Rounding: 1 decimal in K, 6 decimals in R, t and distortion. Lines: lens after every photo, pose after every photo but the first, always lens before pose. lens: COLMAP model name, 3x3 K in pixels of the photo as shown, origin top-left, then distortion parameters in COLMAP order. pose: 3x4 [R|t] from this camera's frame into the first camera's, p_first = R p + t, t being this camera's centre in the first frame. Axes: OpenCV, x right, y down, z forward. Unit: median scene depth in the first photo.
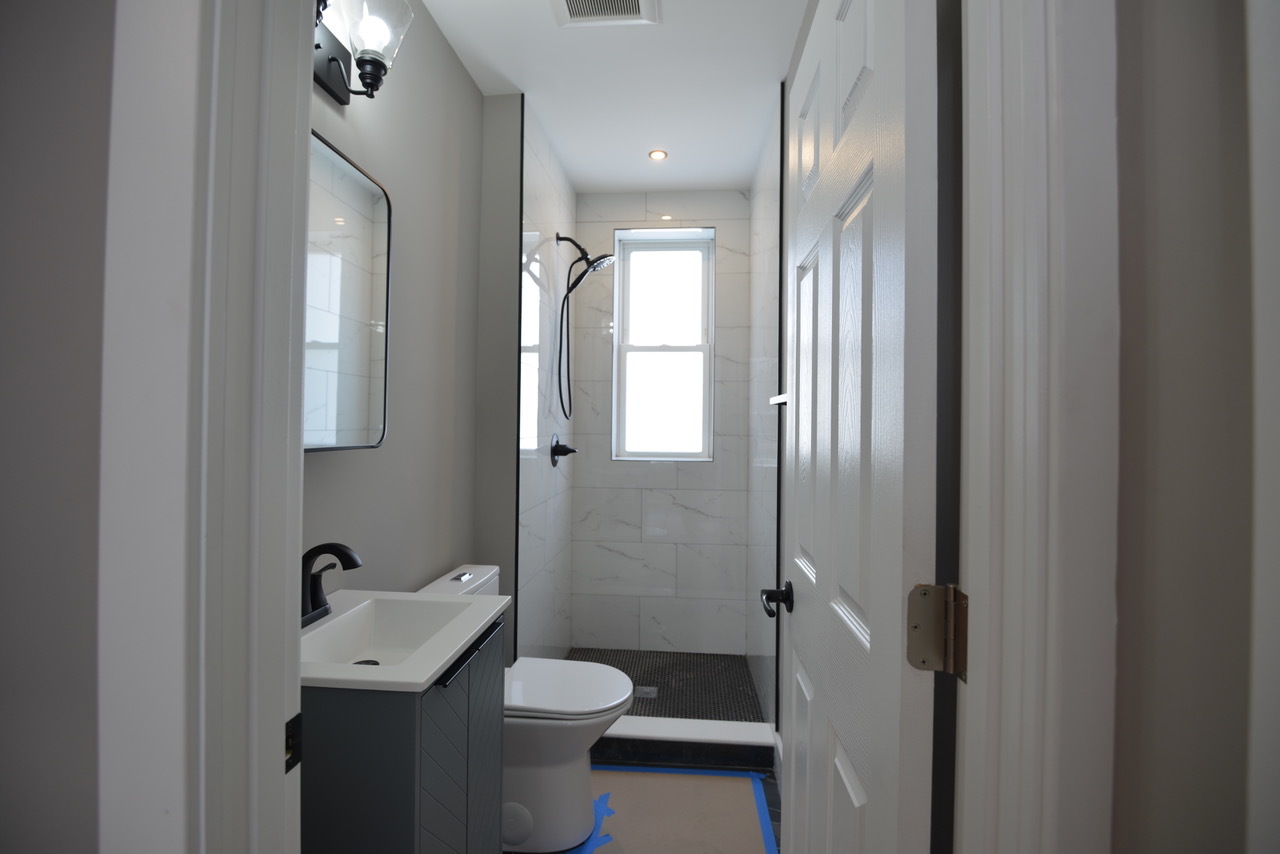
lens RADIAL K [[591.9, 0, 643.7], [0, 591.9, 420.2], [0, 0, 1]] dist [-0.003740, -0.008739]
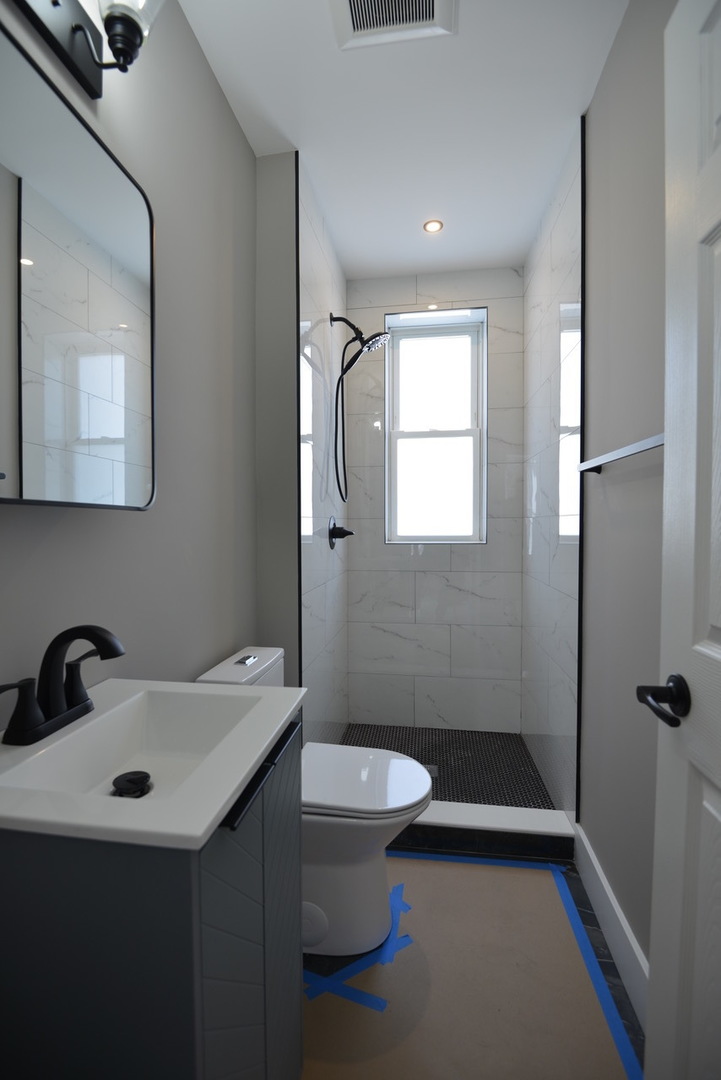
lens RADIAL K [[499.4, 0, 354.1], [0, 499.4, 542.4], [0, 0, 1]] dist [-0.003740, -0.008739]
pose [[0.997389, -0.011401, -0.071317, -0.056934], [0.014497, 0.998968, 0.043053, 0.033891], [0.070752, -0.043974, 0.996524, 0.168216]]
